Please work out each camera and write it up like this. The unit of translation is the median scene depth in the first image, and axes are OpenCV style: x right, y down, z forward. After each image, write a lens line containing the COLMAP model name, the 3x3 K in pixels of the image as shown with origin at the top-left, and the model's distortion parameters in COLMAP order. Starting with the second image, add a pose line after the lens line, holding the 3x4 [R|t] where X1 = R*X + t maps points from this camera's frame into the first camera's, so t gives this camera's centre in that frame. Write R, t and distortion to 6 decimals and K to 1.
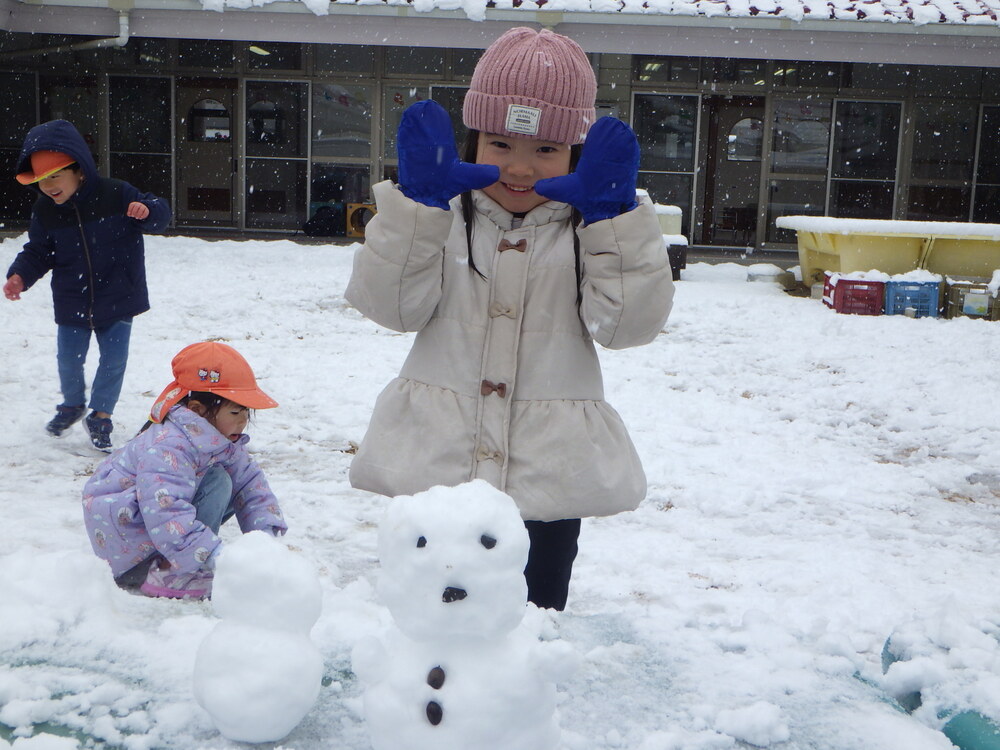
lens RADIAL K [[1225.7, 0, 499.9], [0, 1225.7, 374.5], [0, 0, 1]] dist [0.010847, 0.000000]
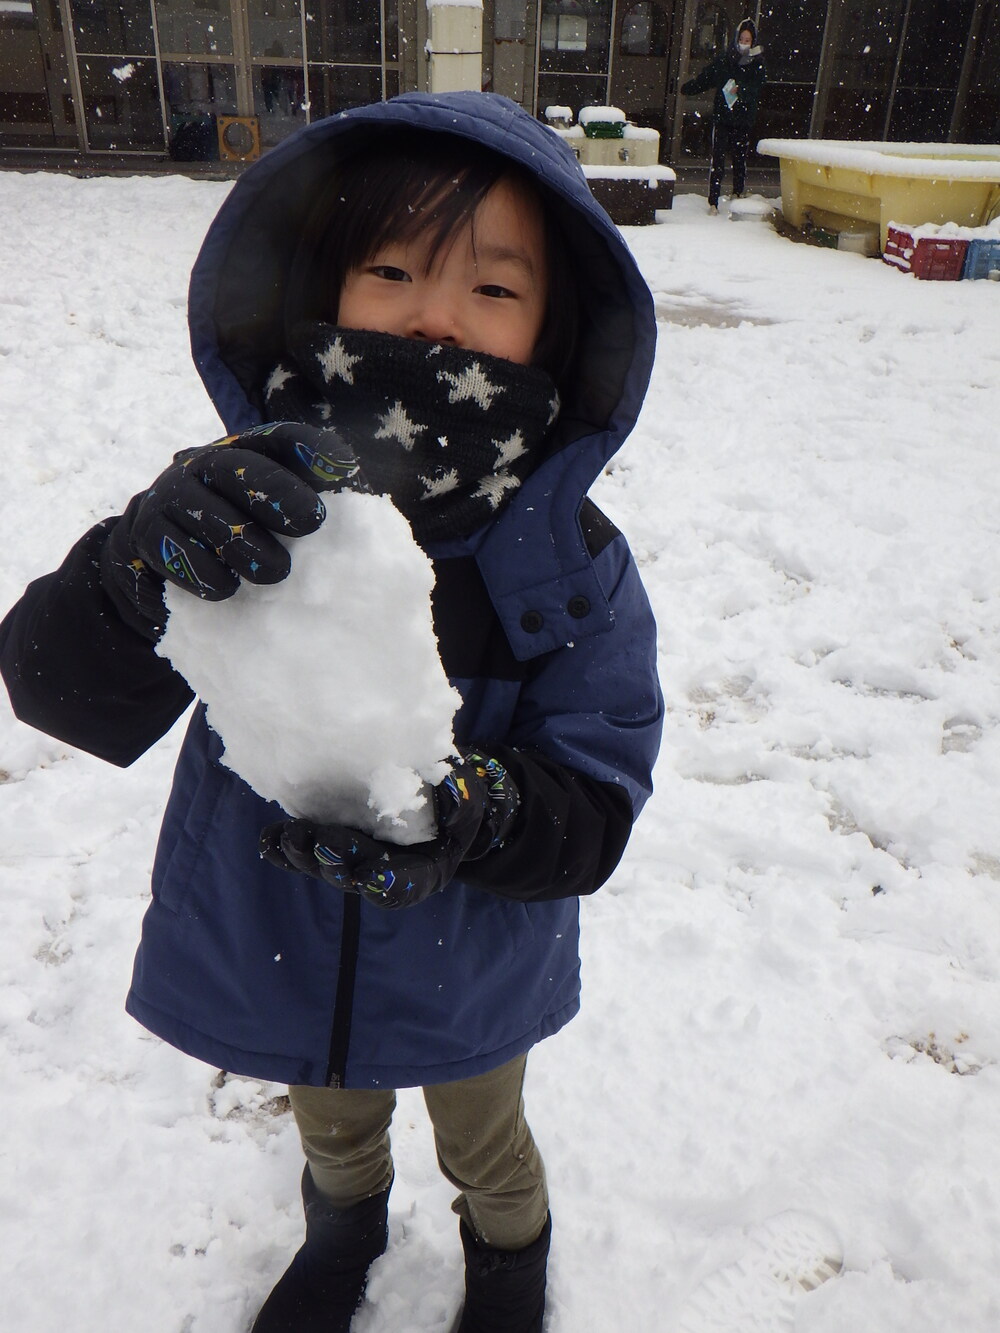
lens RADIAL K [[1079.1, 0, 500.4], [0, 1079.1, 667.5], [0, 0, 1]] dist [0.001621, -0.000139]
pose [[0.976117, -0.110294, 0.187167, -0.156520], [0.036399, 0.932392, 0.359610, -0.061709], [-0.214176, -0.344209, 0.914138, 0.186549]]
